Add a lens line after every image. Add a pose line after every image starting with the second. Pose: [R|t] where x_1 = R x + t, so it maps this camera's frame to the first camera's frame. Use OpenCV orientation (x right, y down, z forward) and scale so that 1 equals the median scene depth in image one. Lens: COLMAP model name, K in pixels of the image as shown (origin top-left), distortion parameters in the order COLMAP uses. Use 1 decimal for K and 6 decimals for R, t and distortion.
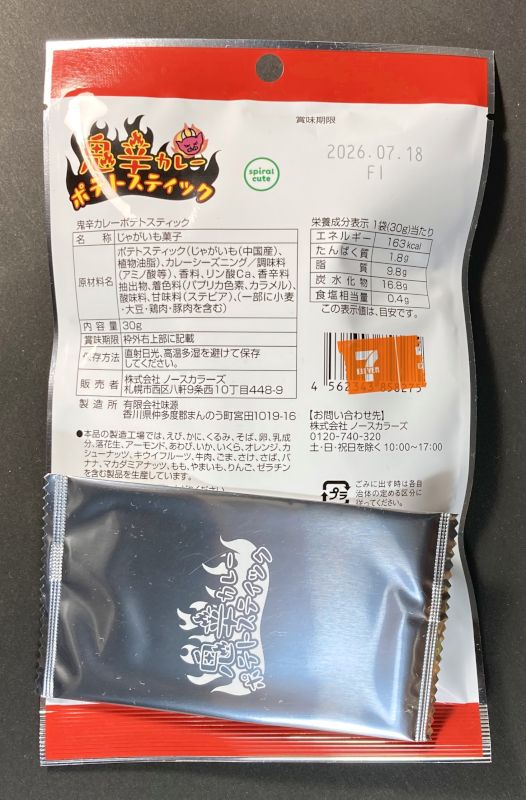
lens RADIAL K [[657.3, 0, 259.3], [0, 657.3, 401.9], [0, 0, 1]] dist [0.031849, 0.002436]
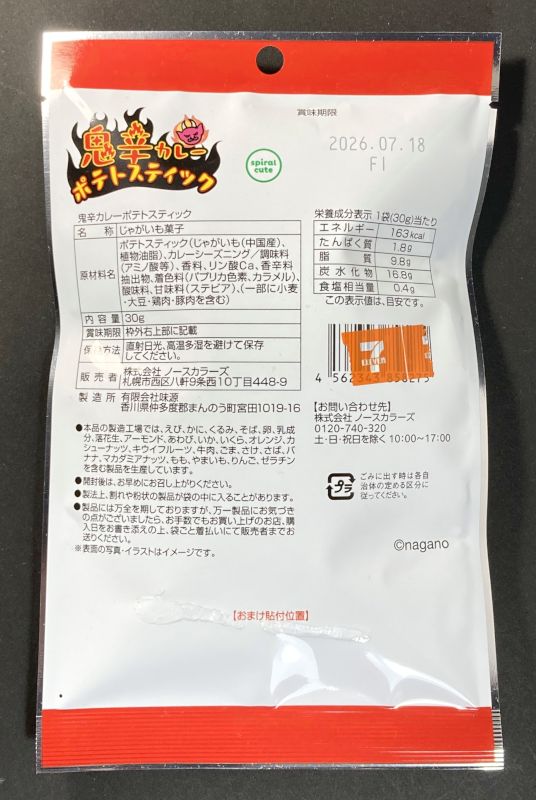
lens RADIAL K [[896.1, 0, 253.2], [0, 896.1, 436.7], [0, 0, 1]] dist [-0.199506, 0.000000]
pose [[0.999950, -0.007623, 0.006396, -0.023576], [0.007226, 0.998170, 0.060032, -0.016661], [-0.006842, -0.059983, 0.998176, -0.338700]]
